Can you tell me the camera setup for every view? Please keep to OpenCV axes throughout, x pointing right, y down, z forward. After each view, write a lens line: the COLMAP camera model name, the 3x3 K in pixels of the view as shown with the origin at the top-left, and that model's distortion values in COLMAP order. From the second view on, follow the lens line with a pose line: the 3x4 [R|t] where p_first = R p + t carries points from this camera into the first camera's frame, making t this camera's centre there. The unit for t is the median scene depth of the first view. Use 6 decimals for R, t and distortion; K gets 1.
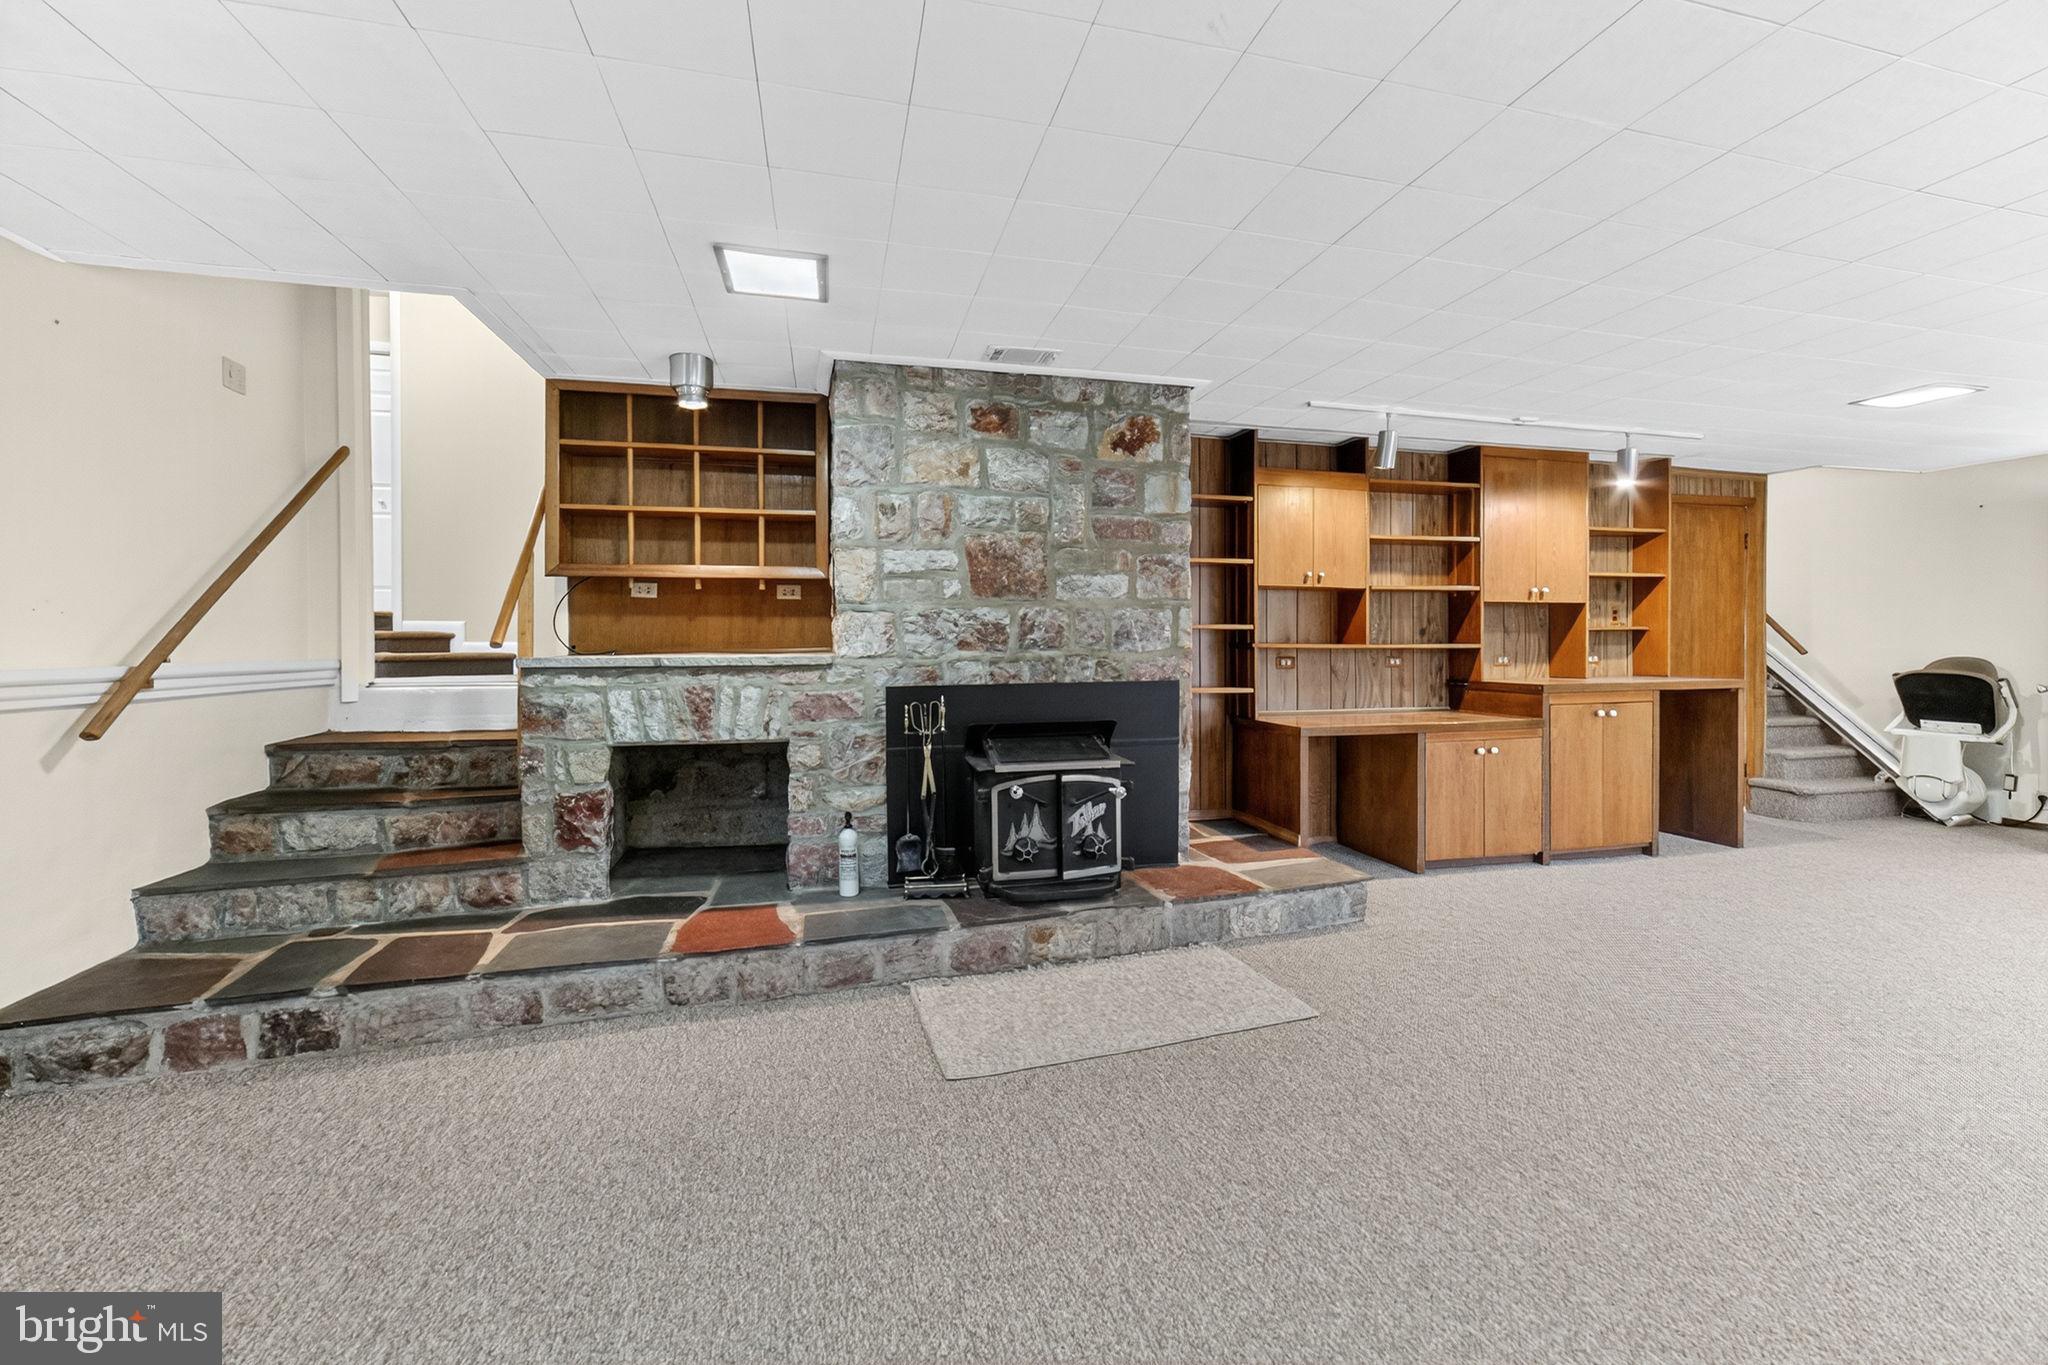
lens RADIAL K [[817.7, 0, 1019.9], [0, 817.7, 651.6], [0, 0, 1]] dist [-0.036666, 0.012700]
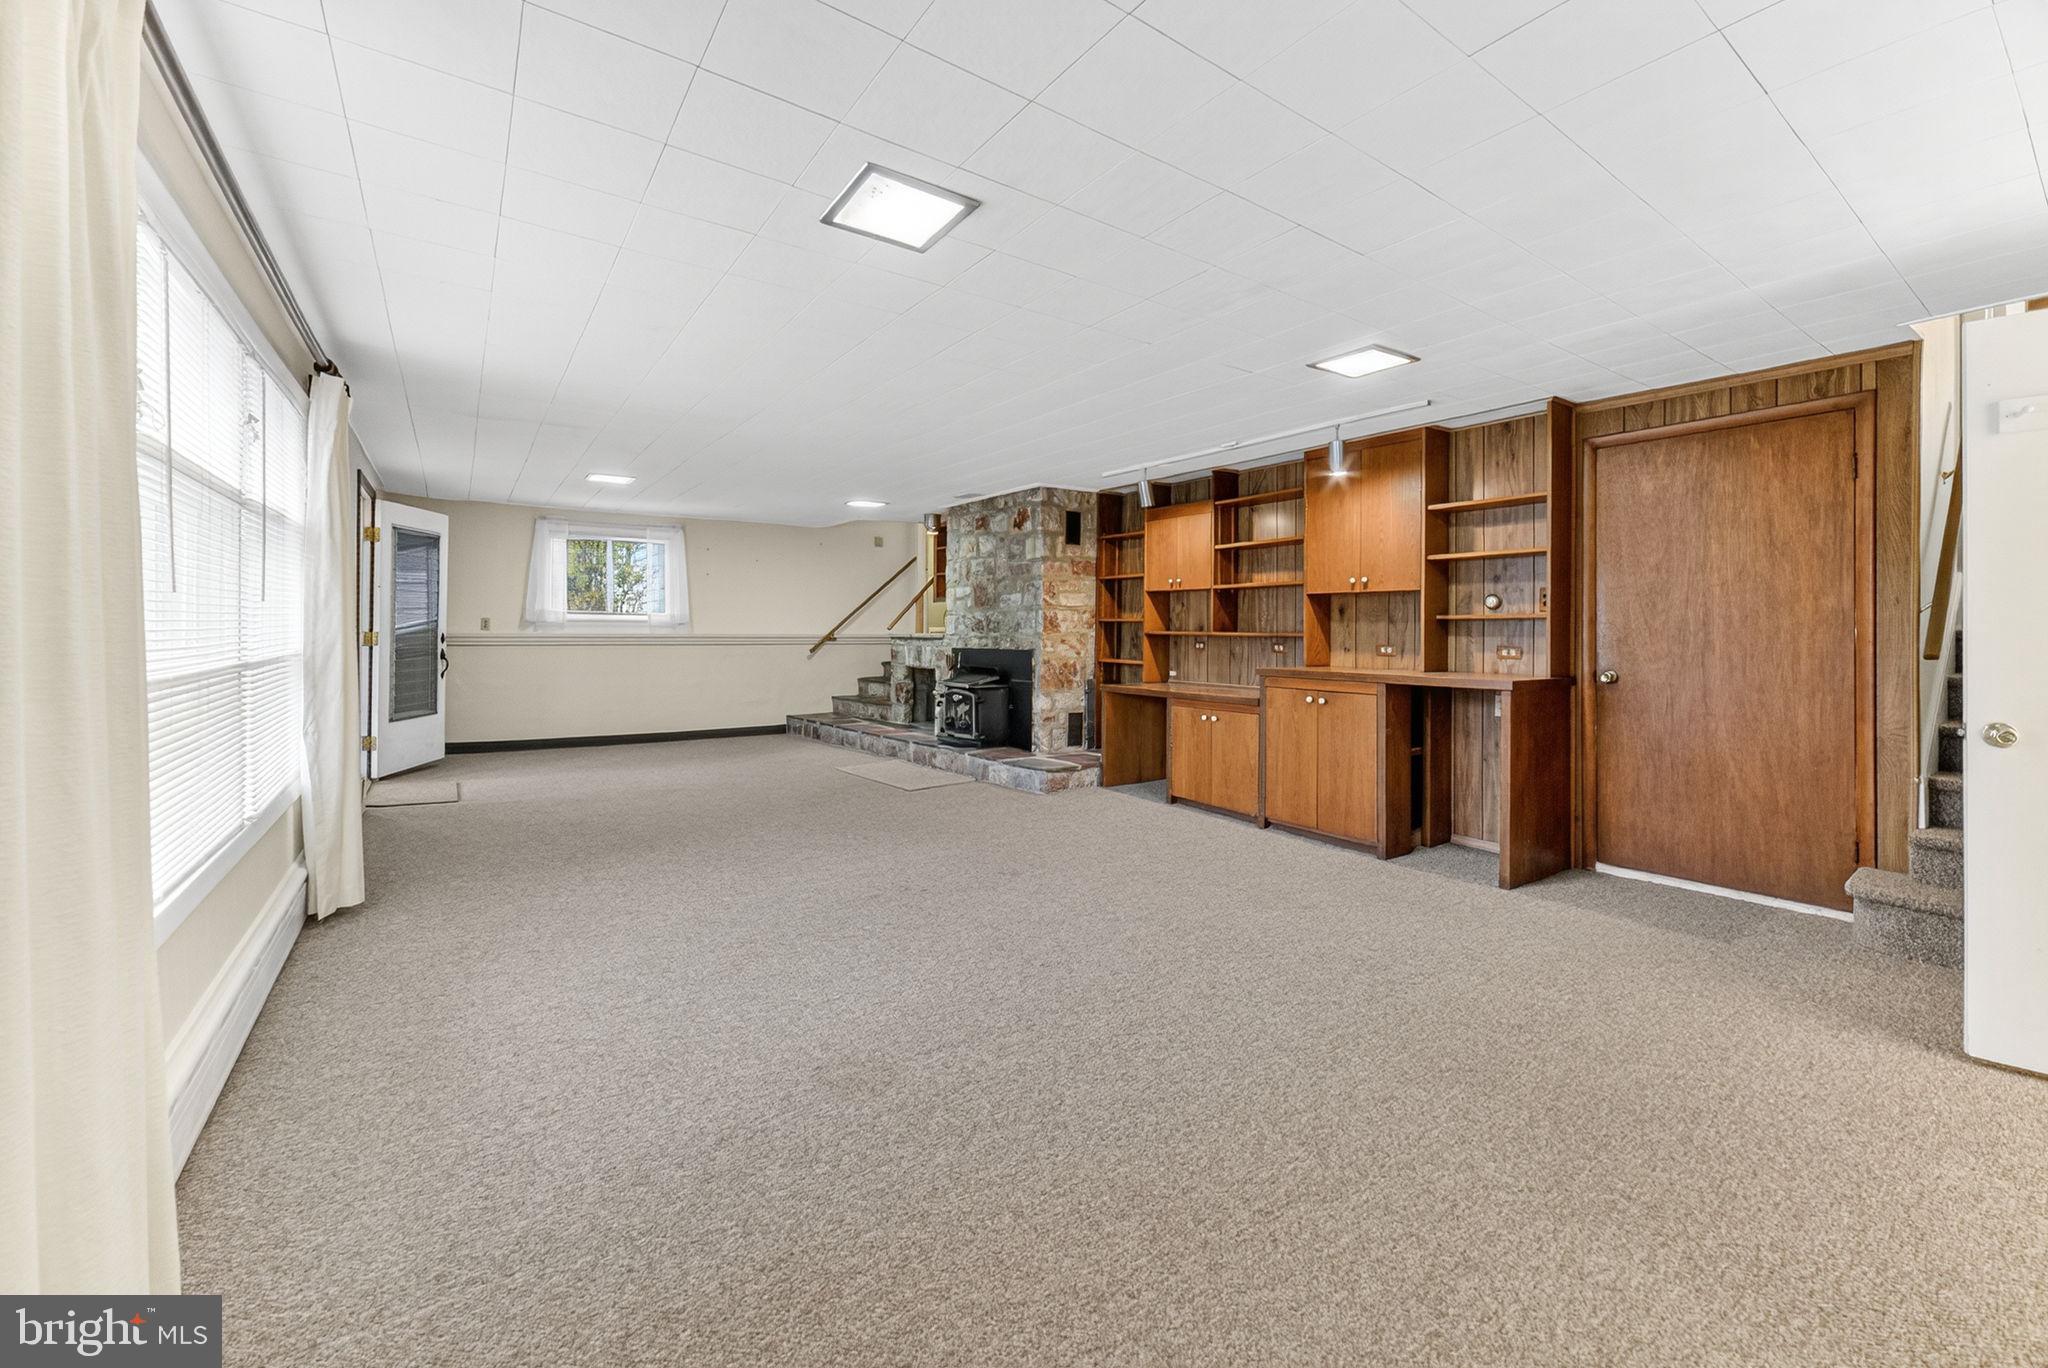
lens RADIAL K [[817.7, 0, 1019.9], [0, 817.7, 653.1], [0, 0, 1]] dist [-0.036666, 0.012700]
pose [[0.368090, 0.029335, -0.929327, 1.856996], [-0.019821, 0.999523, 0.023701, -0.000696], [0.929579, 0.009696, 0.368496, 0.300214]]
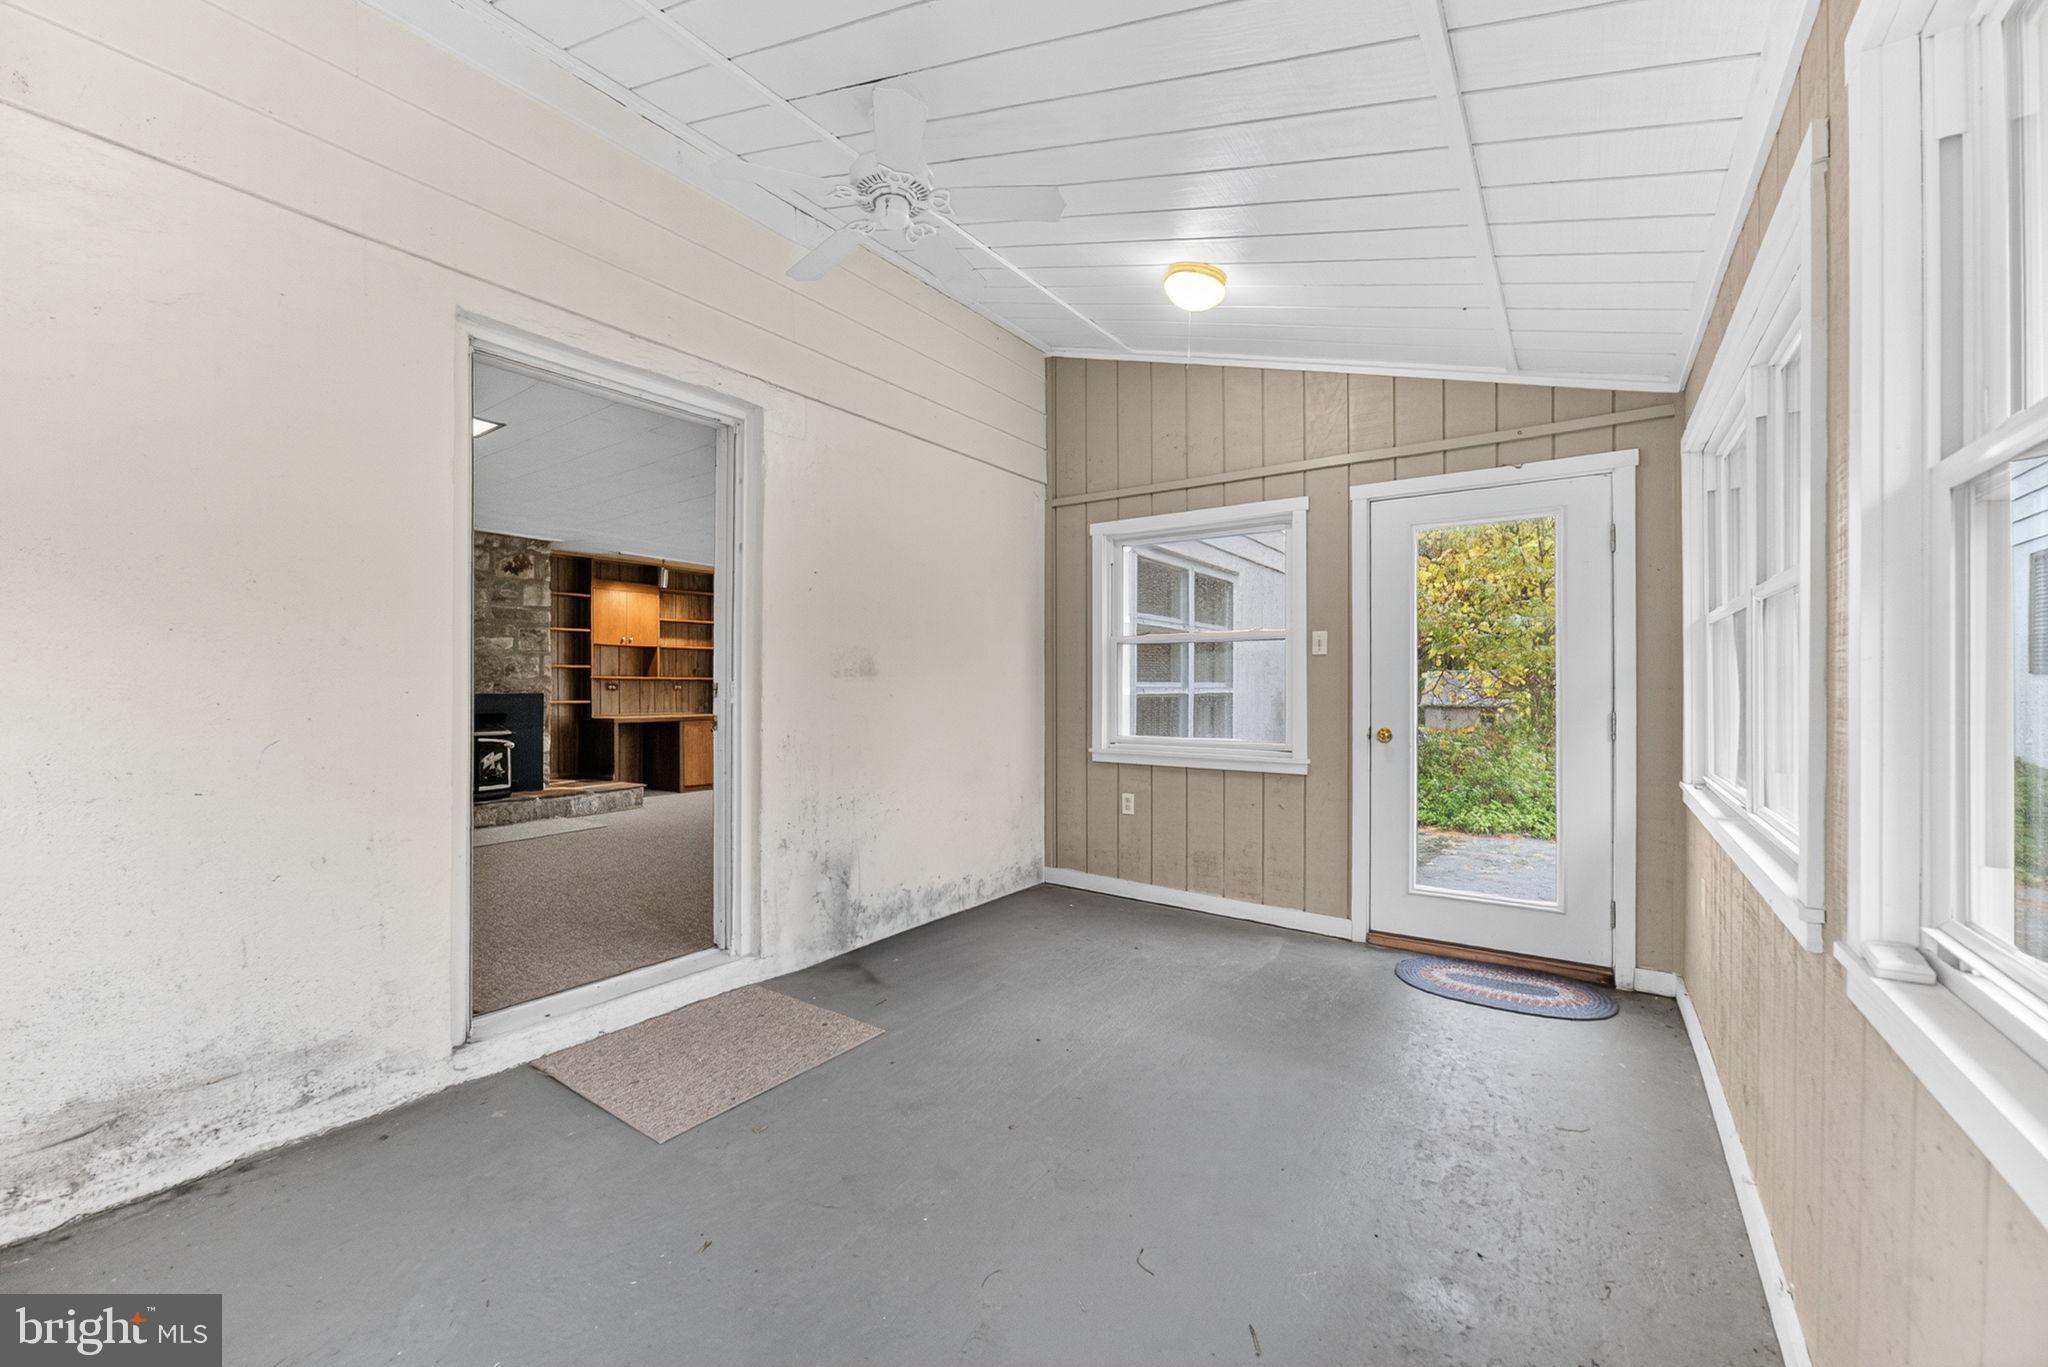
lens RADIAL K [[818.8, 0, 1012.9], [0, 818.8, 691.3], [0, 0, 1]] dist [-0.018233, 0.000010]
pose [[0.759691, 0.000348, 0.650284, -0.209671], [0.002502, 0.999991, -0.003458, 0.039215], [-0.650279, 0.004254, 0.759683, -1.163815]]
